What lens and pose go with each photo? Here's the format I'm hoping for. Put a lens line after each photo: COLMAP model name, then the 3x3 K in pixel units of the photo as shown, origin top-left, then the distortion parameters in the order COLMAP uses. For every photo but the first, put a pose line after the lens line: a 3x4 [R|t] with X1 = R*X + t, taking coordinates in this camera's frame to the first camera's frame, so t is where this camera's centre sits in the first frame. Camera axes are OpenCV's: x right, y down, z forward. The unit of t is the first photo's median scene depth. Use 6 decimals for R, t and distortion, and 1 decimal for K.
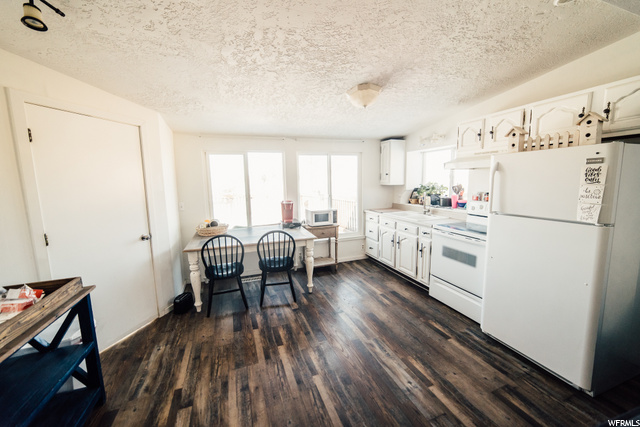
lens RADIAL K [[258.4, 0, 347.4], [0, 258.4, 215.0], [0, 0, 1]] dist [0.001594, 0.000169]
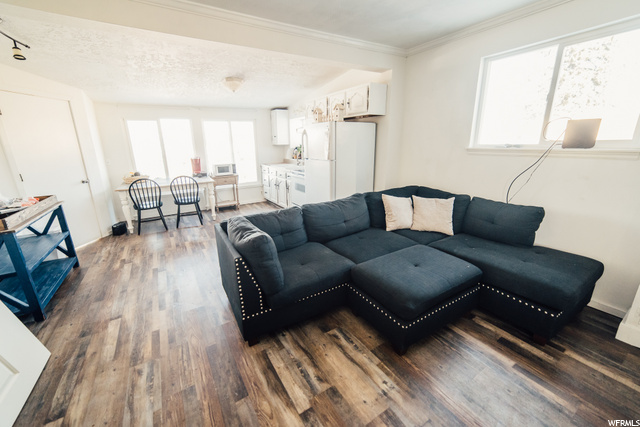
lens RADIAL K [[251.3, 0, 319.4], [0, 251.3, 207.8], [0, 0, 1]] dist [0.000006, 0.006349]
pose [[0.990327, -0.039099, 0.133128, 0.277210], [0.022913, 0.992387, 0.121012, 0.079726], [-0.136846, -0.116791, 0.983683, -0.502243]]
